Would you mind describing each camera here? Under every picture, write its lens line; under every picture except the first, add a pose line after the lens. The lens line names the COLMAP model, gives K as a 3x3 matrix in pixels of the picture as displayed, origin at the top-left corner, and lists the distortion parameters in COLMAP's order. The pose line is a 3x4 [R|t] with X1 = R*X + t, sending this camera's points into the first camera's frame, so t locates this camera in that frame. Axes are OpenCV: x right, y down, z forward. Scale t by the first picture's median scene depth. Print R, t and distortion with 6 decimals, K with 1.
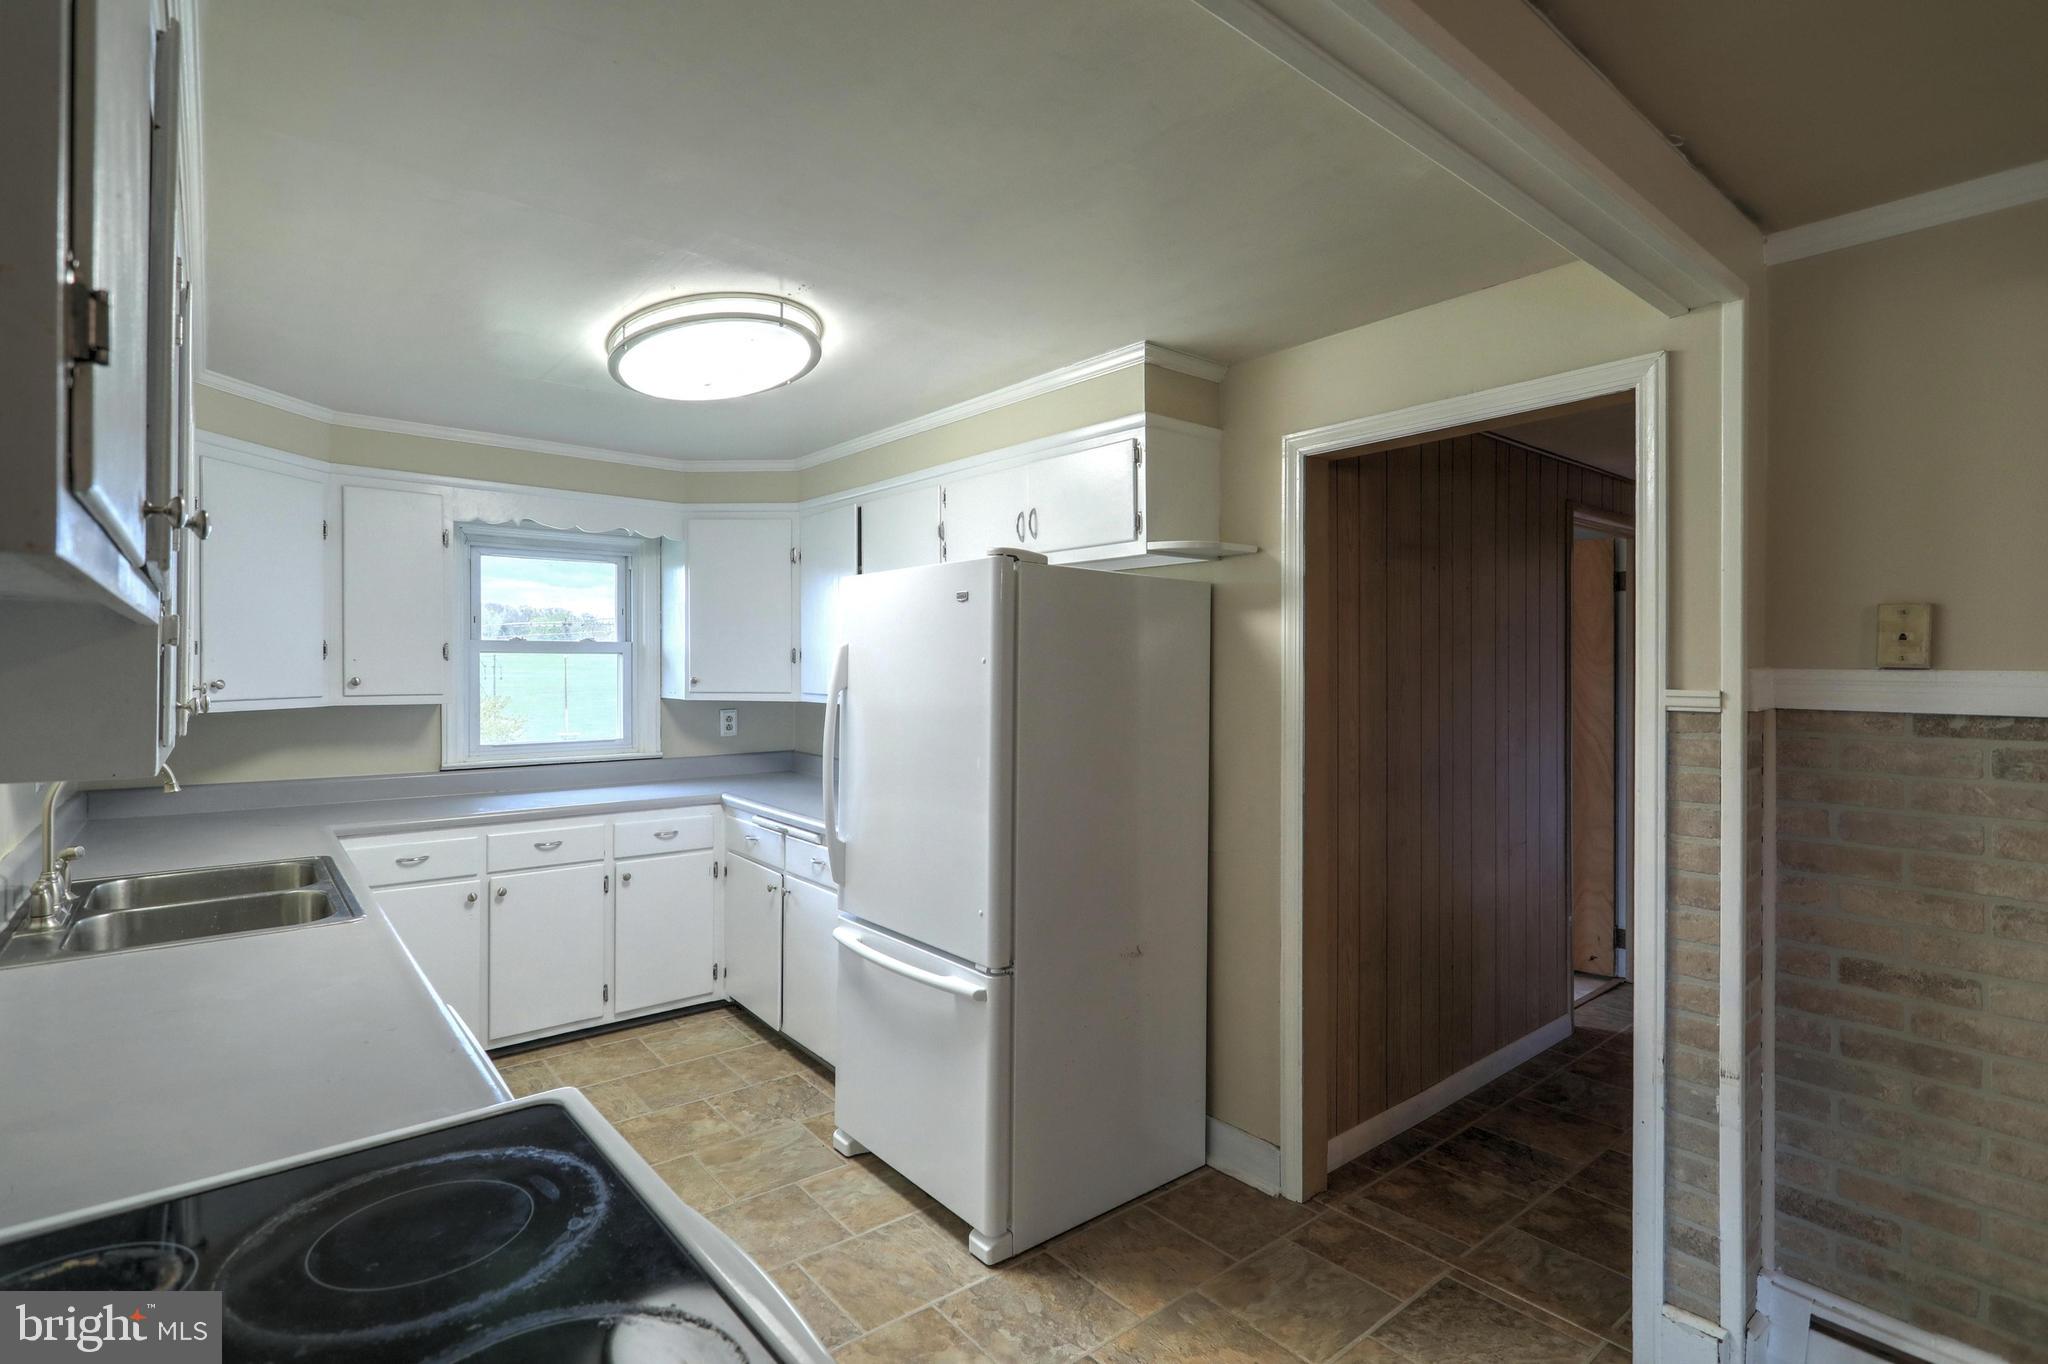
lens RADIAL K [[972.9, 0, 1033.8], [0, 972.9, 671.0], [0, 0, 1]] dist [0.005298, 0.000719]
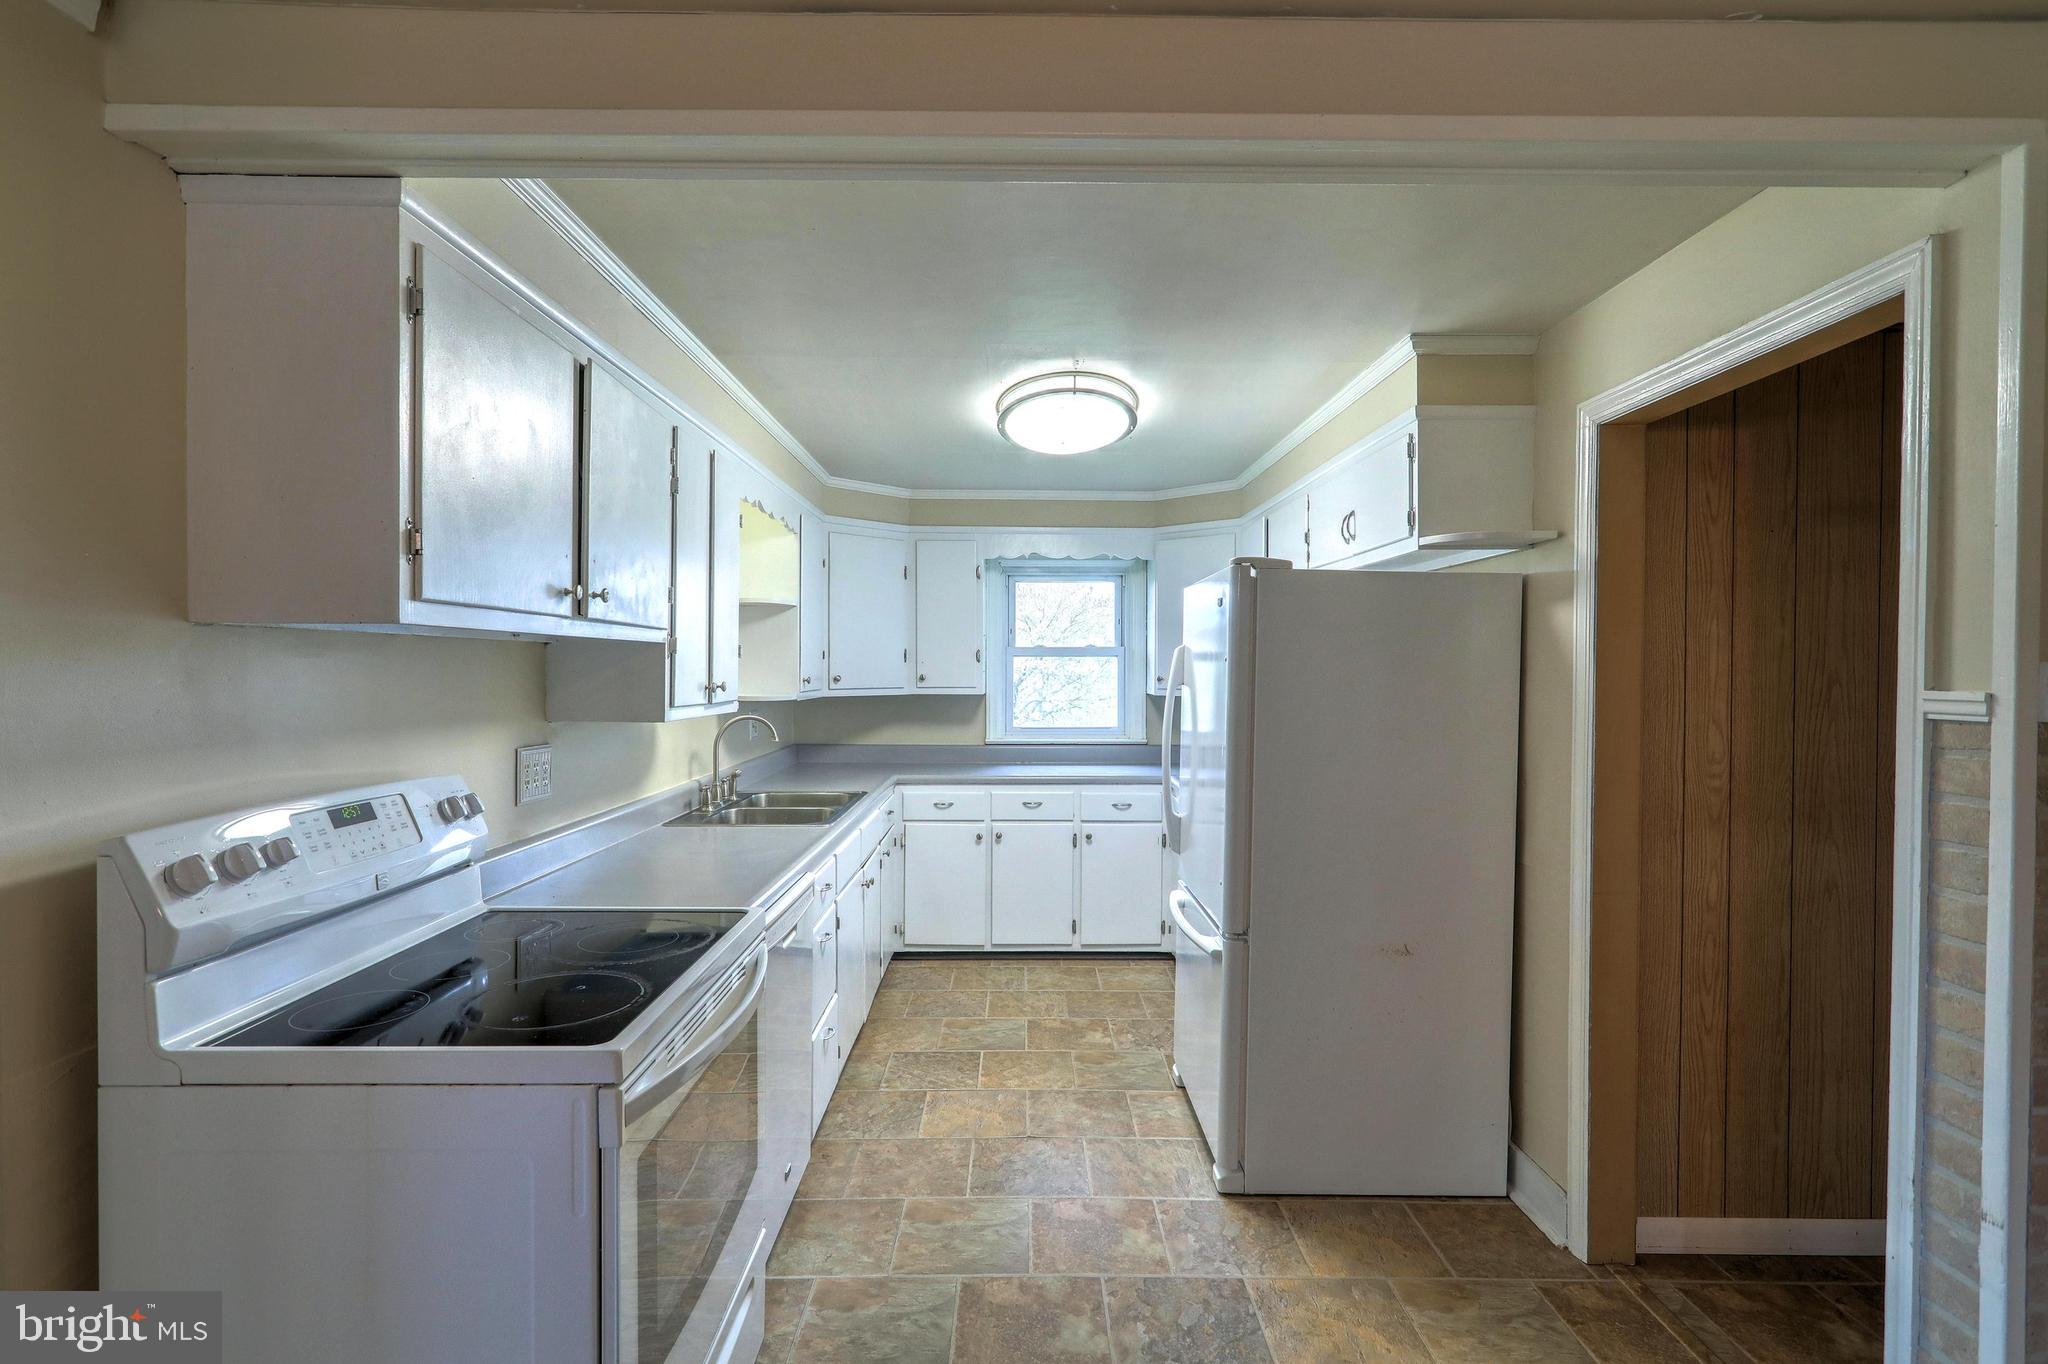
lens RADIAL K [[972.9, 0, 1029.7], [0, 972.9, 687.7], [0, 0, 1]] dist [0.005298, 0.000719]
pose [[0.776327, 0.011483, -0.630225, 0.429763], [-0.002581, 0.999884, 0.015040, 0.005115], [0.630325, -0.010049, 0.776267, -0.012249]]
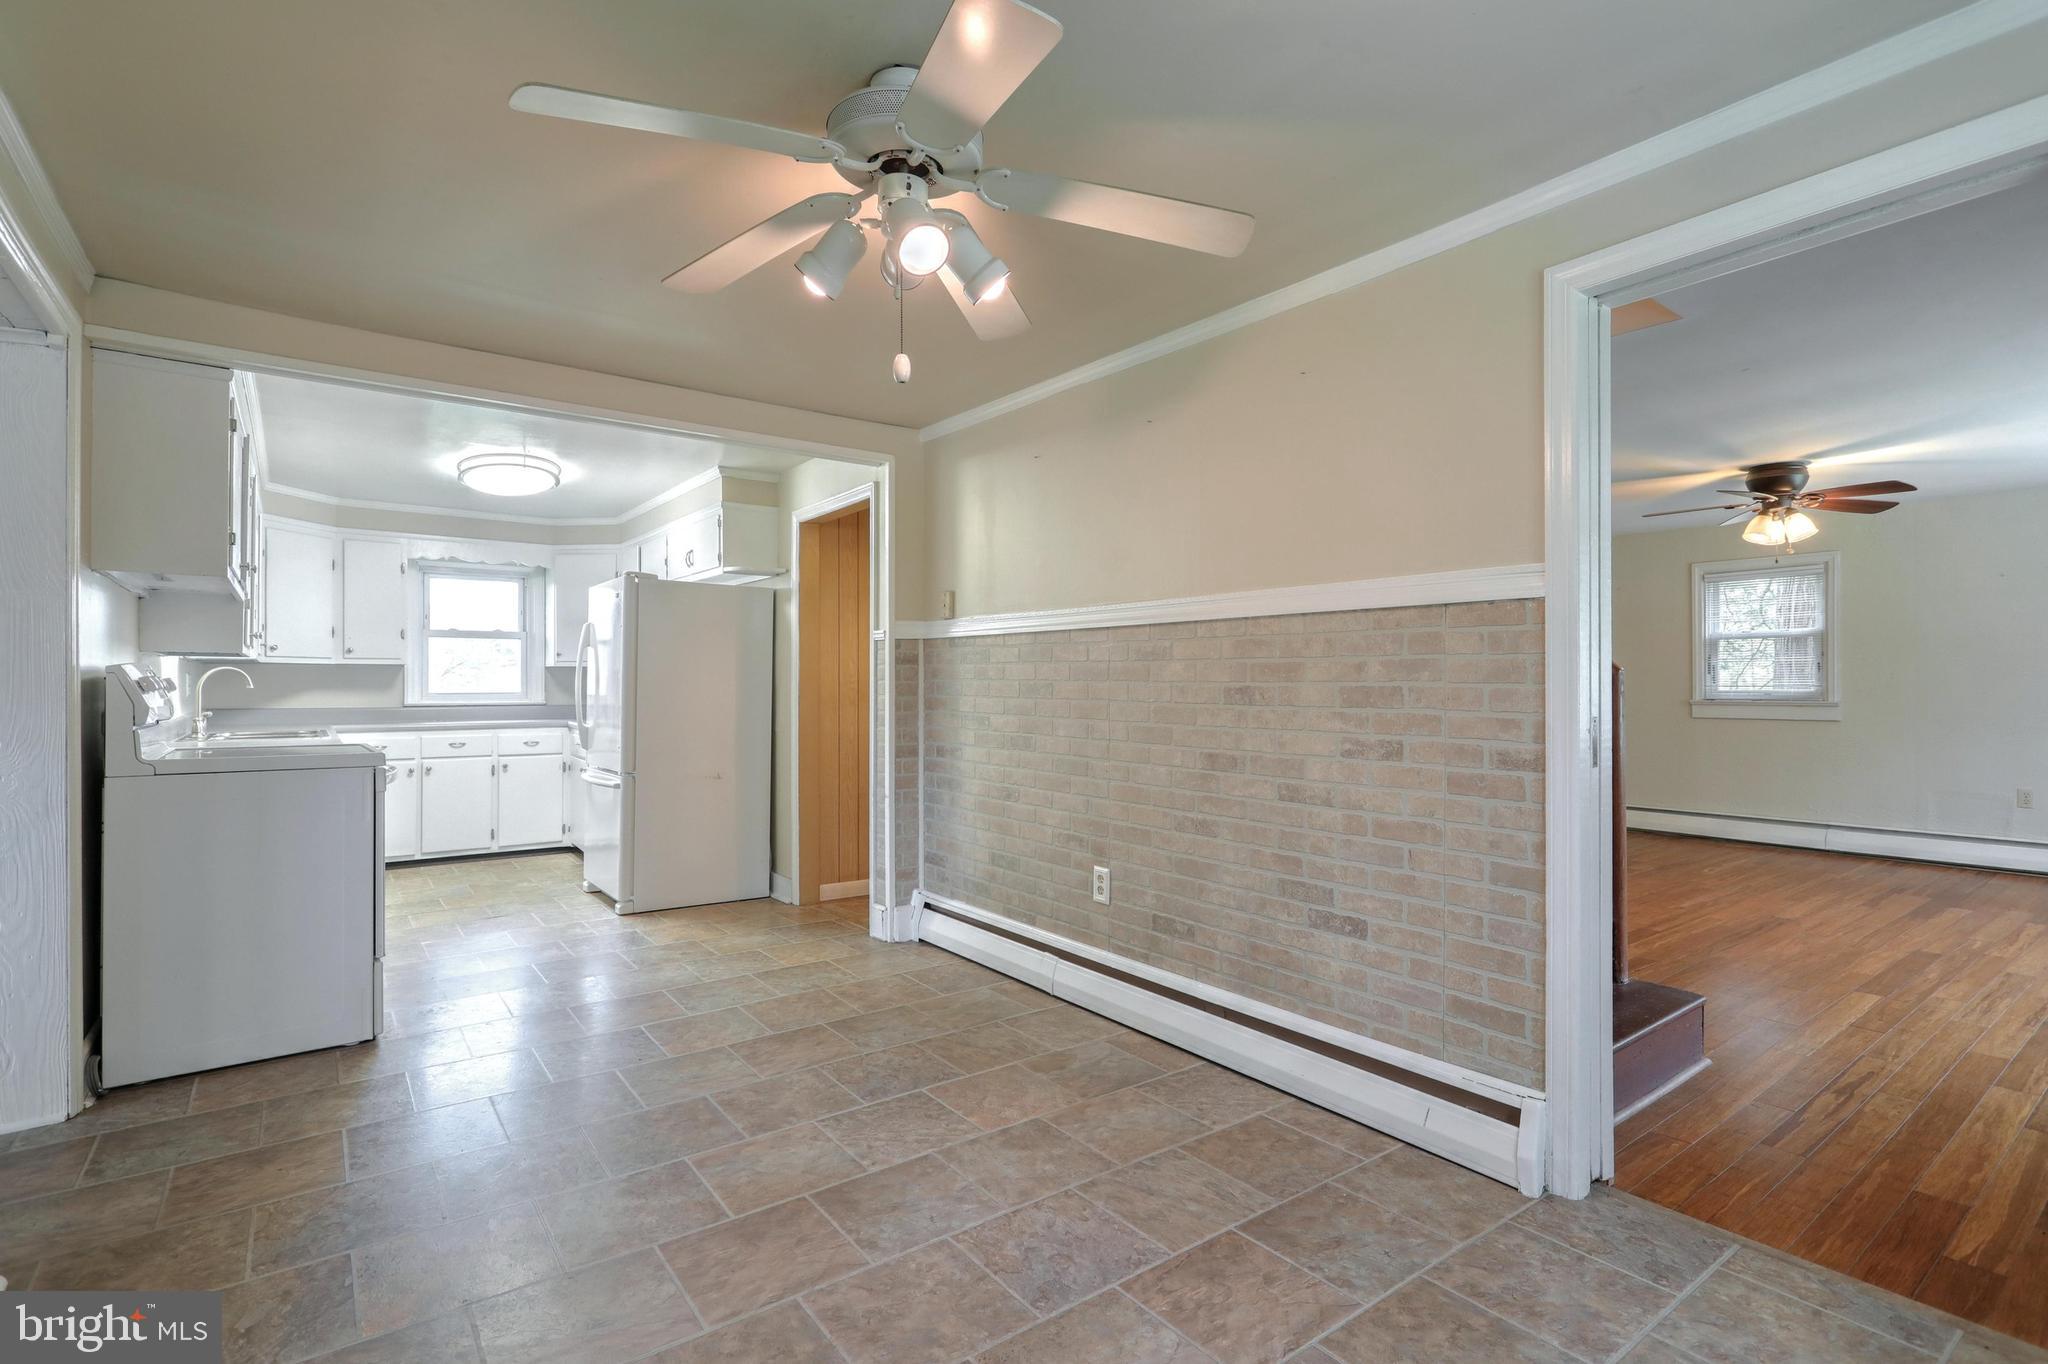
lens RADIAL K [[972.9, 0, 1007.8], [0, 972.9, 681.8], [0, 0, 1]] dist [0.005298, 0.000719]
pose [[0.997565, -0.003368, -0.069663, 0.815884], [0.002789, 0.999961, -0.008404, 0.114273], [0.069689, 0.008190, 0.997535, -0.901594]]
